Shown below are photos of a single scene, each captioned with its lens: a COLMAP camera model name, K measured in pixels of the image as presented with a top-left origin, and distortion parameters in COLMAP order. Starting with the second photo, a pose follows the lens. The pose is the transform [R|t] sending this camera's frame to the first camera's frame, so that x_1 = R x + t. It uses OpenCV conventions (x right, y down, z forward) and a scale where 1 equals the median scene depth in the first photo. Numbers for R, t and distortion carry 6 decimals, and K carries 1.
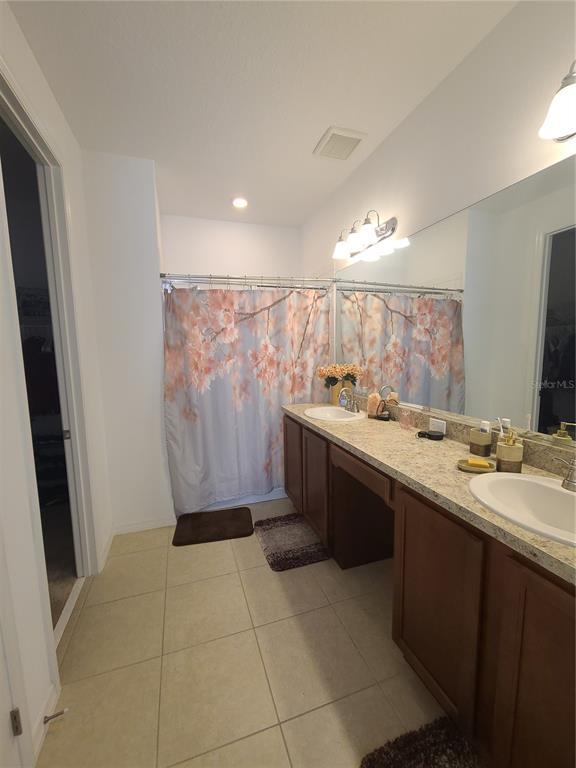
lens RADIAL K [[314.9, 0, 283.6], [0, 314.9, 385.8], [0, 0, 1]] dist [0.003192, -0.000753]
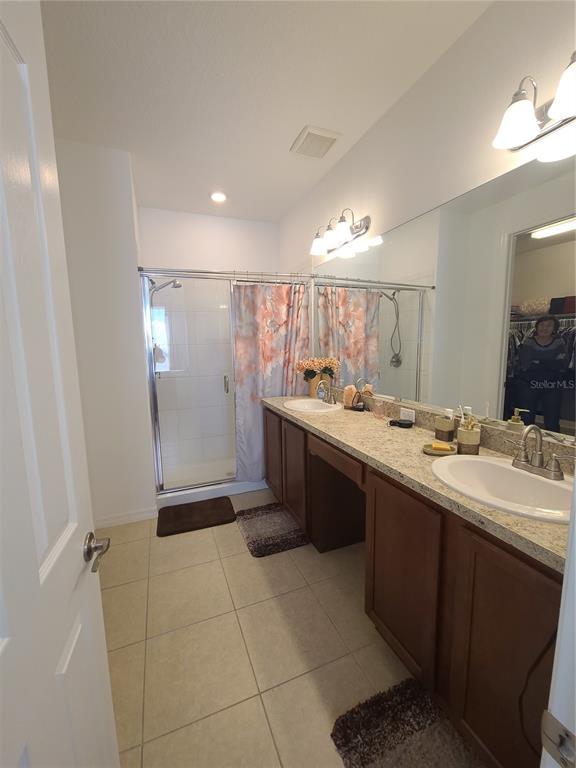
lens RADIAL K [[314.9, 0, 282.1], [0, 314.9, 385.0], [0, 0, 1]] dist [0.003192, -0.000753]
pose [[0.998532, -0.007034, 0.053714, 0.009512], [0.006300, 0.999885, 0.013817, 0.009769], [-0.053805, -0.013458, 0.998461, -0.039714]]
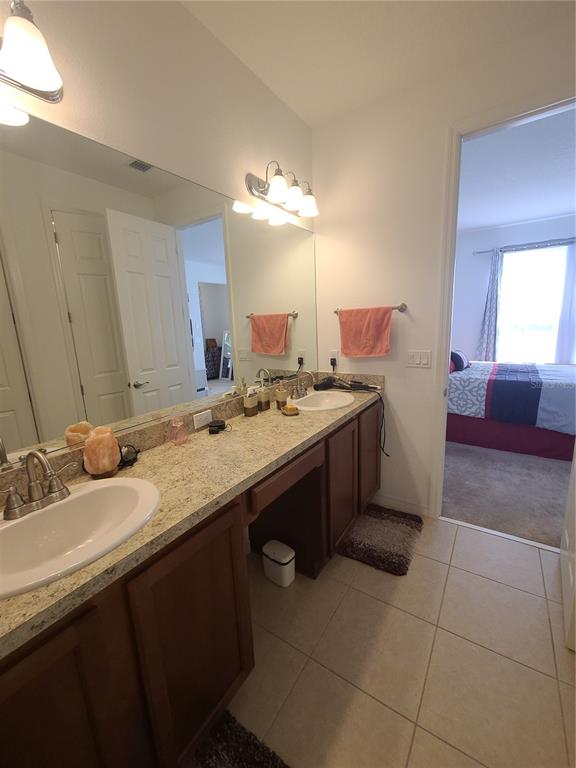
lens RADIAL K [[314.9, 0, 289.4], [0, 314.9, 385.5], [0, 0, 1]] dist [0.003192, -0.000753]
pose [[-0.613923, -0.113207, 0.781206, -0.373014], [0.148034, 0.955592, 0.254813, -0.164903], [-0.775361, 0.272081, -0.569902, 1.369972]]
